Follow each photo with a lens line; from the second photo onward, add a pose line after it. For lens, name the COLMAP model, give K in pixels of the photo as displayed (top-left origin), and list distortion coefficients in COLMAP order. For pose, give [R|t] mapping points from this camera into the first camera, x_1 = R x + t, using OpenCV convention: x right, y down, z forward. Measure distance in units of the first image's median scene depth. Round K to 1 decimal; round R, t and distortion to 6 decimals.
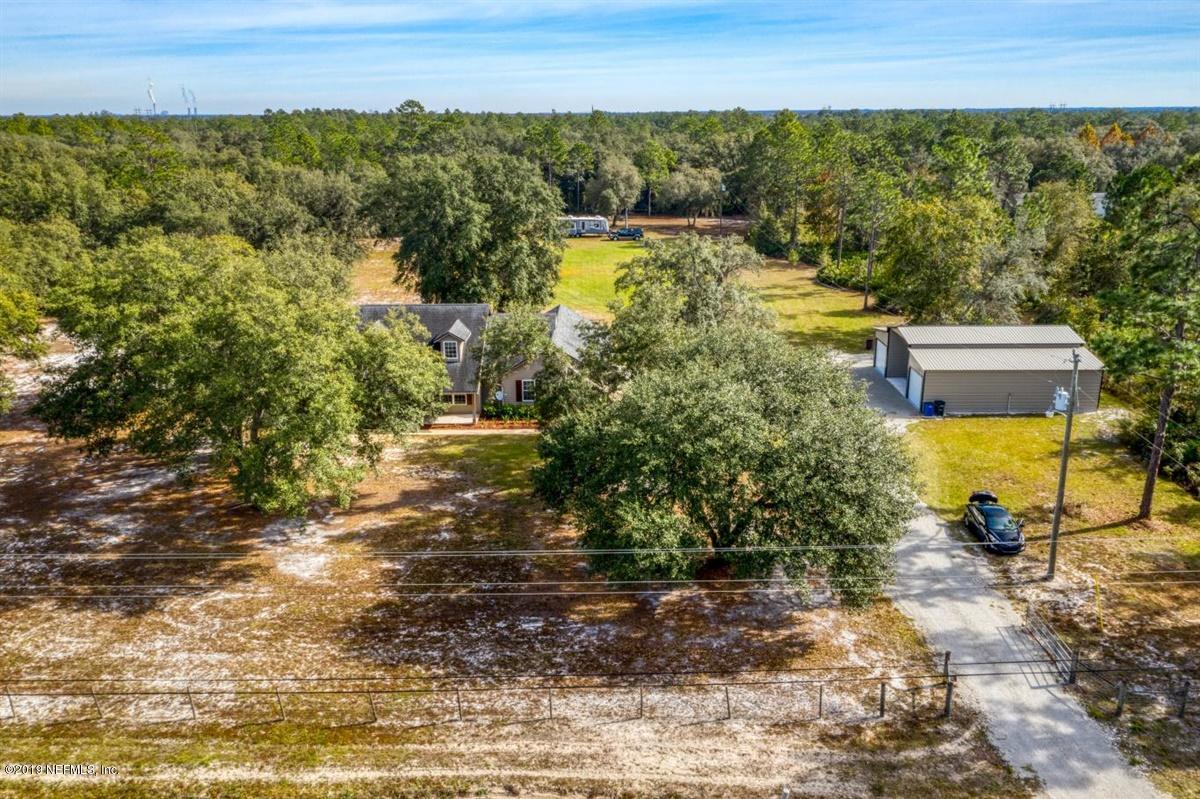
lens RADIAL K [[951.1, 0, 602.3], [0, 951.1, 397.2], [0, 0, 1]] dist [-0.006284, 0.014999]
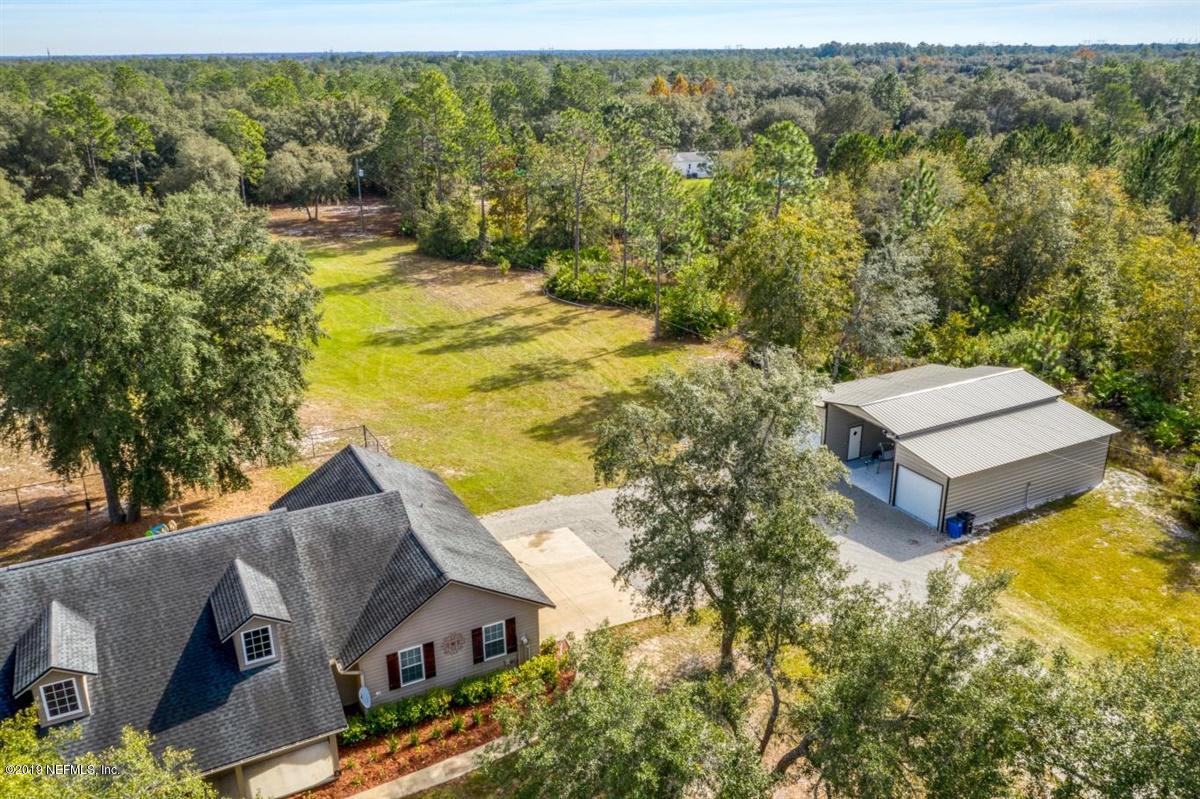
lens RADIAL K [[951.1, 0, 602.3], [0, 951.1, 397.2], [0, 0, 1]] dist [-0.006284, 0.014999]
pose [[0.878026, -0.164565, 0.449432, -0.174869], [0.139858, 0.986262, 0.087901, -0.164404], [-0.457723, -0.014323, 0.888979, 0.431733]]
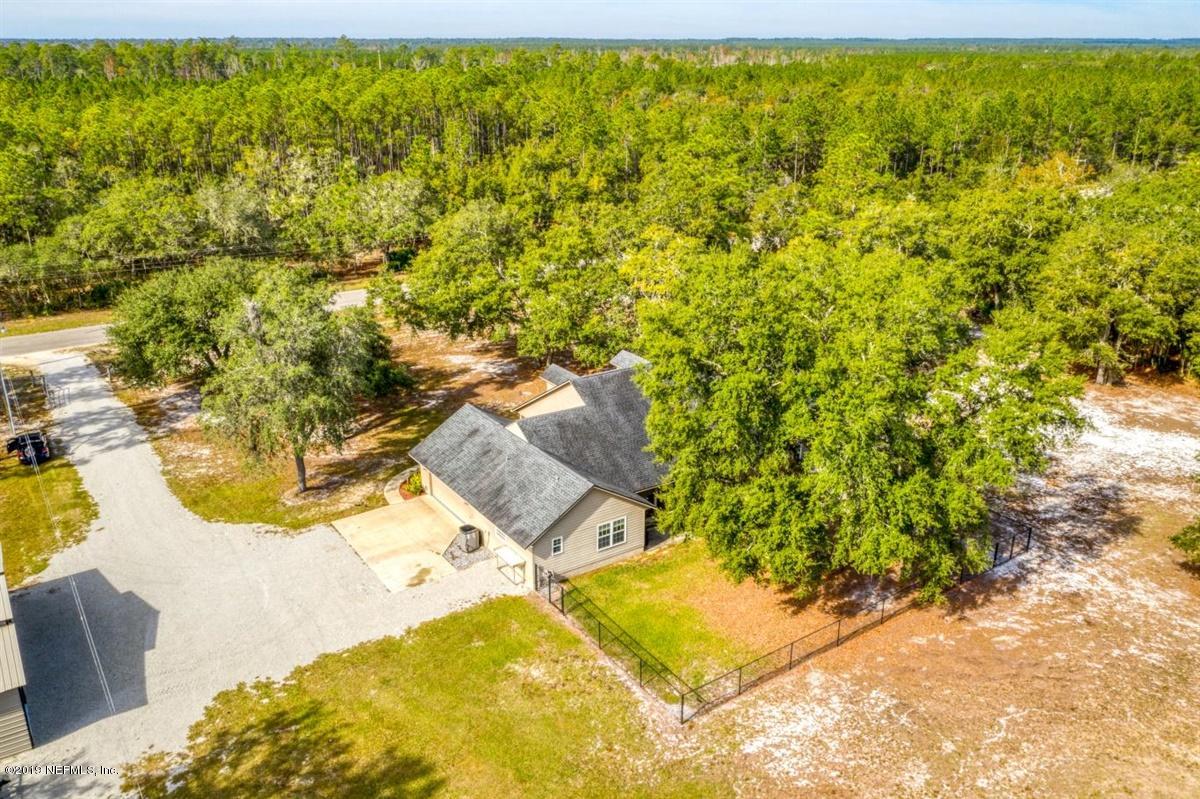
lens RADIAL K [[951.1, 0, 602.3], [0, 951.1, 397.2], [0, 0, 1]] dist [-0.006284, 0.014999]
pose [[-0.821475, 0.199609, -0.534168, 0.285654], [-0.163276, 0.815182, 0.555714, -0.518501], [0.546370, 0.543722, -0.637060, 1.440899]]
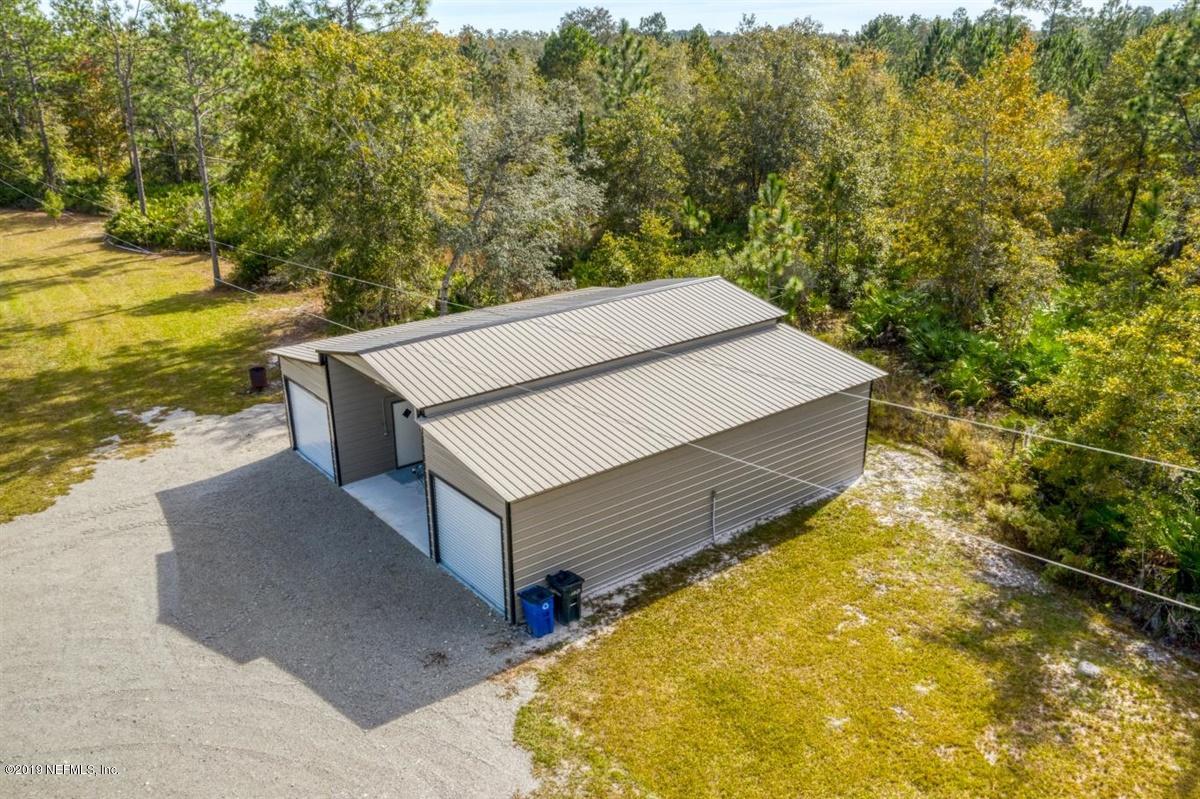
lens RADIAL K [[951.1, 0, 602.3], [0, 951.1, 397.2], [0, 0, 1]] dist [-0.006284, 0.014999]
pose [[0.774888, -0.216963, 0.593697, 0.168453], [0.183268, 0.976018, 0.117480, -0.079212], [-0.604948, 0.017772, 0.796067, 0.655840]]
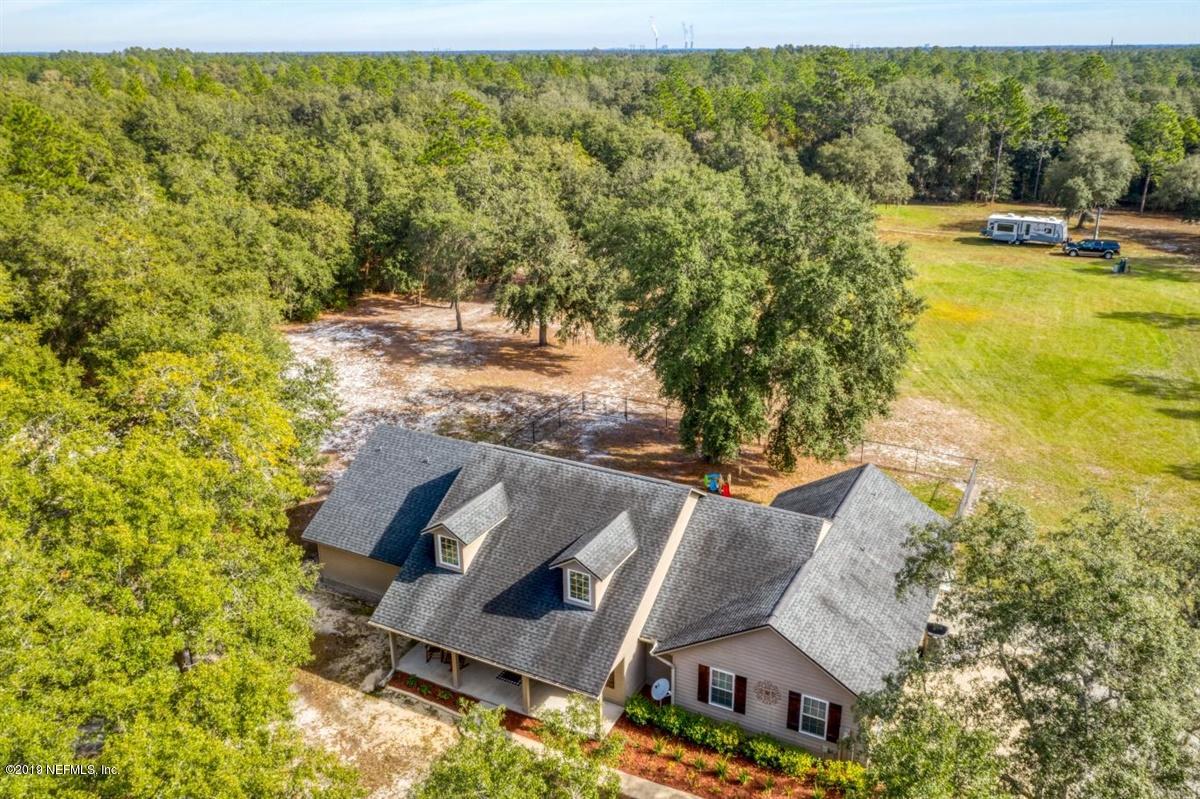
lens RADIAL K [[951.1, 0, 602.3], [0, 951.1, 397.2], [0, 0, 1]] dist [-0.006284, 0.014999]
pose [[0.888083, 0.156137, -0.432354, 0.052675], [-0.128573, 0.987379, 0.092476, -0.174775], [0.441336, -0.026537, 0.896950, 0.468928]]
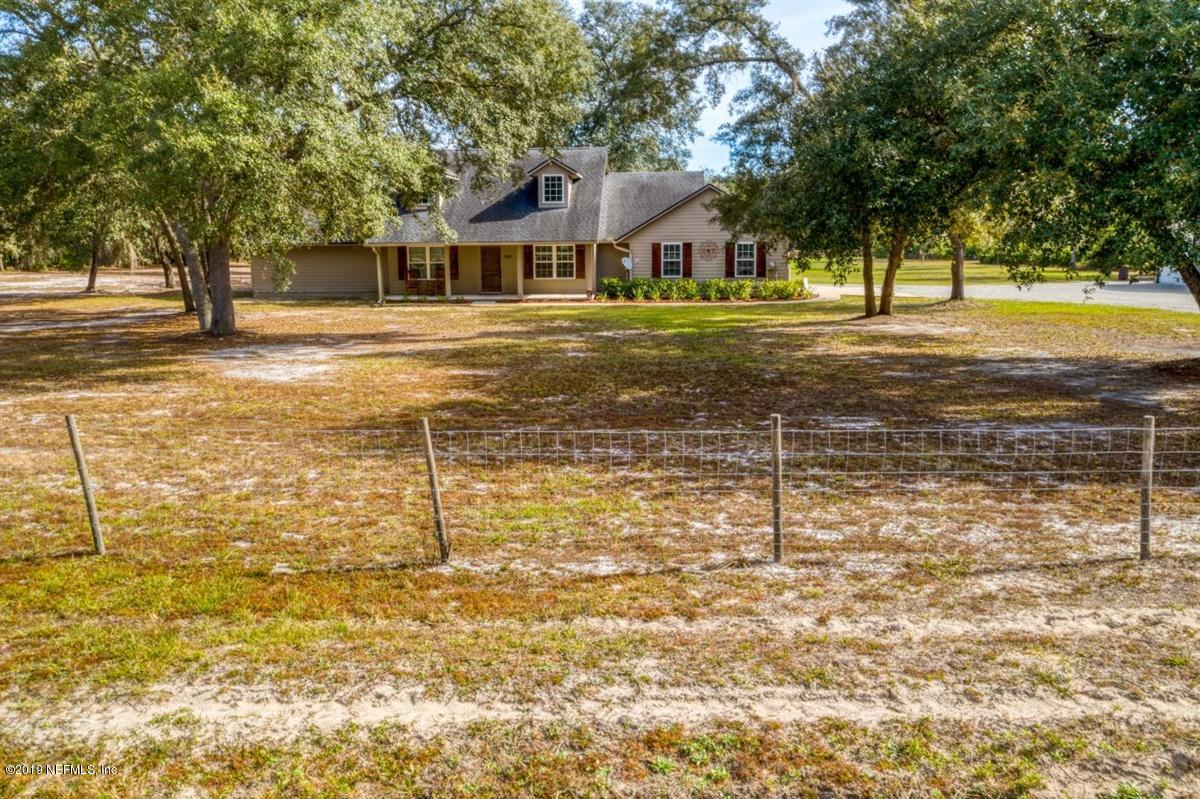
lens RADIAL K [[951.1, 0, 602.3], [0, 951.1, 397.2], [0, 0, 1]] dist [-0.006284, 0.014999]
pose [[0.998869, 0.004826, -0.047298, -0.082884], [-0.010882, 0.991633, -0.128627, 0.148651], [0.046282, 0.128996, 0.990564, 0.334735]]
